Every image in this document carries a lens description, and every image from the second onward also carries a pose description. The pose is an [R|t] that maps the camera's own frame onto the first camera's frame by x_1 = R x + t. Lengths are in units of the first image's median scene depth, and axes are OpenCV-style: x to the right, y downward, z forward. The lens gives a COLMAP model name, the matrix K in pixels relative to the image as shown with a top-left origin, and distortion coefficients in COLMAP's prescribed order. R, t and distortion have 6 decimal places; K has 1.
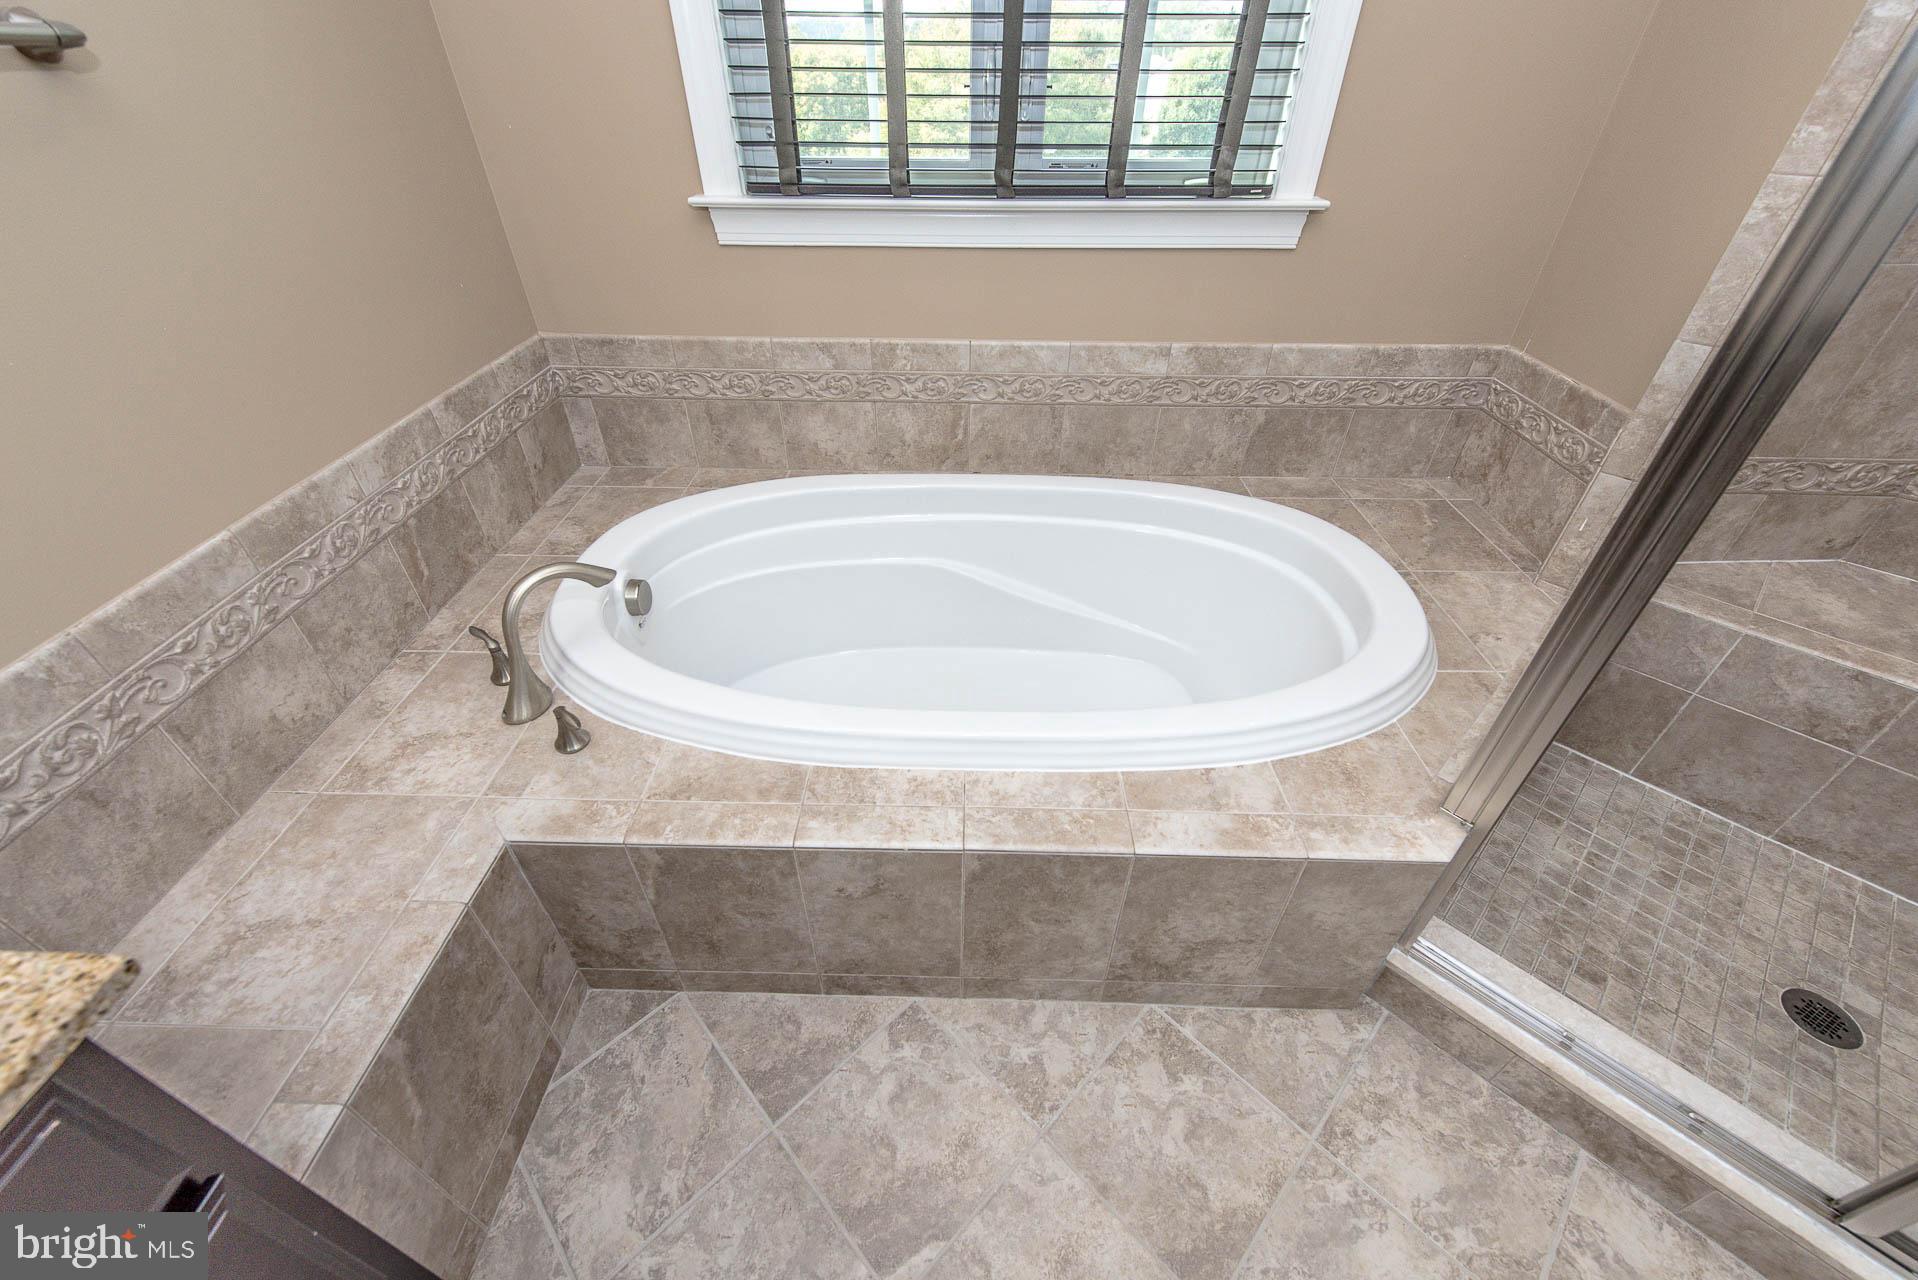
lens RADIAL K [[748.1, 0, 955.4], [0, 748.1, 643.3], [0, 0, 1]] dist [0.018130, -0.005243]
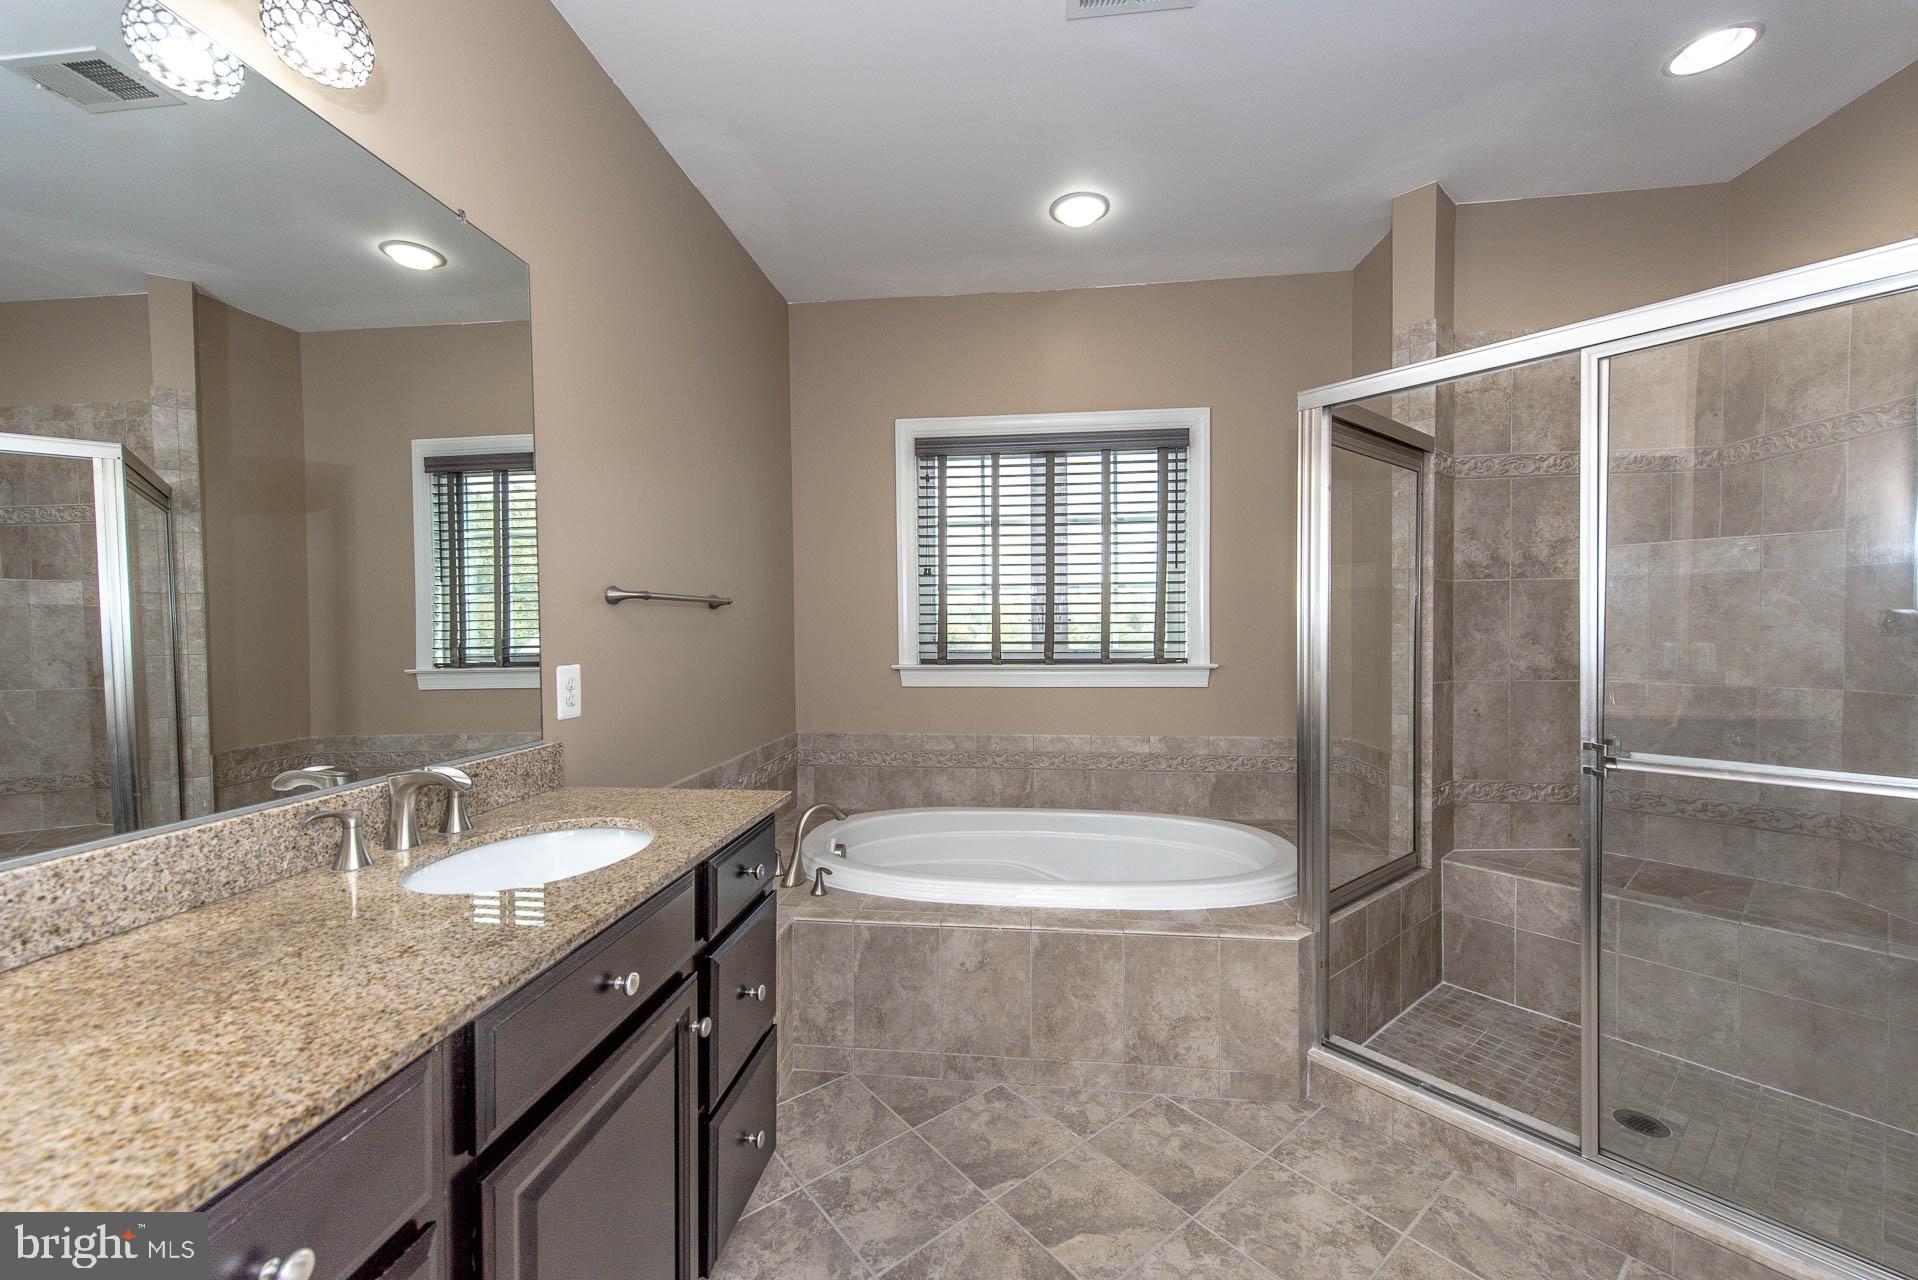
lens RADIAL K [[748.1, 0, 955.4], [0, 748.1, 643.3], [0, 0, 1]] dist [0.018130, -0.005243]
pose [[0.995700, -0.008717, -0.092224, 0.001656], [-0.048268, 0.800916, -0.596828, 0.601506], [0.079066, 0.598713, 0.797052, -0.676463]]
